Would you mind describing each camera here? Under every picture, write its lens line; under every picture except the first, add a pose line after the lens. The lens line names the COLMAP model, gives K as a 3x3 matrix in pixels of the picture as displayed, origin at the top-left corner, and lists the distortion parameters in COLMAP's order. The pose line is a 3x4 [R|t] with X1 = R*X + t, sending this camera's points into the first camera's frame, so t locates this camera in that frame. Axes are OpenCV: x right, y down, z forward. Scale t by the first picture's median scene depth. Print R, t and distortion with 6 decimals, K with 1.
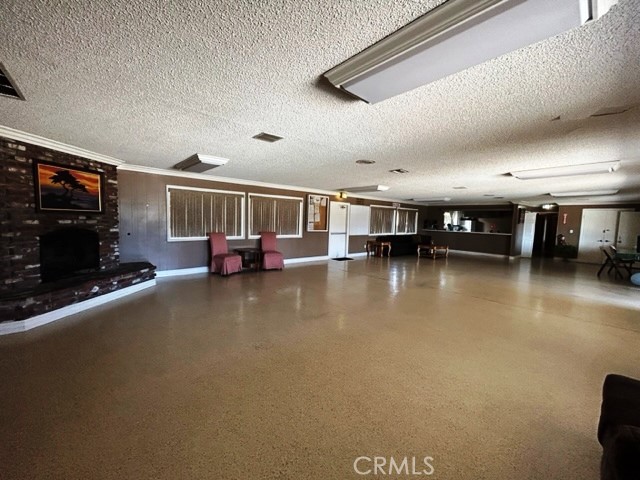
lens RADIAL K [[258.7, 0, 320.0], [0, 258.7, 240.0], [0, 0, 1]] dist [-0.000543, 0.000133]
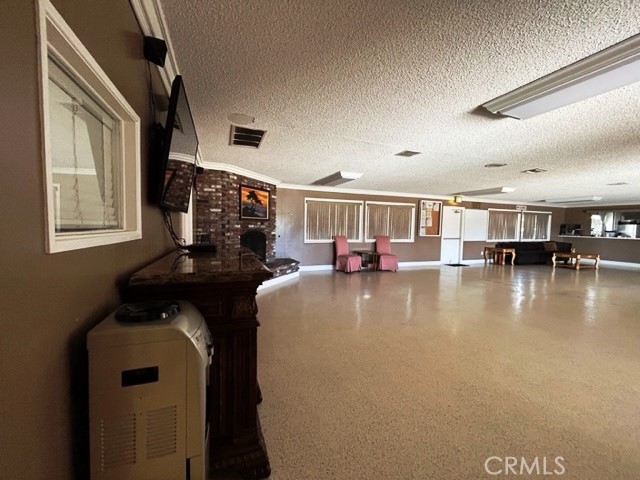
lens RADIAL K [[258.7, 0, 320.0], [0, 258.7, 240.0], [0, 0, 1]] dist [-0.000543, 0.000133]
pose [[0.936889, 0.007565, -0.349544, -0.062055], [-0.018664, 0.999422, -0.028396, 0.019573], [0.349127, 0.033128, 0.936490, -0.103393]]
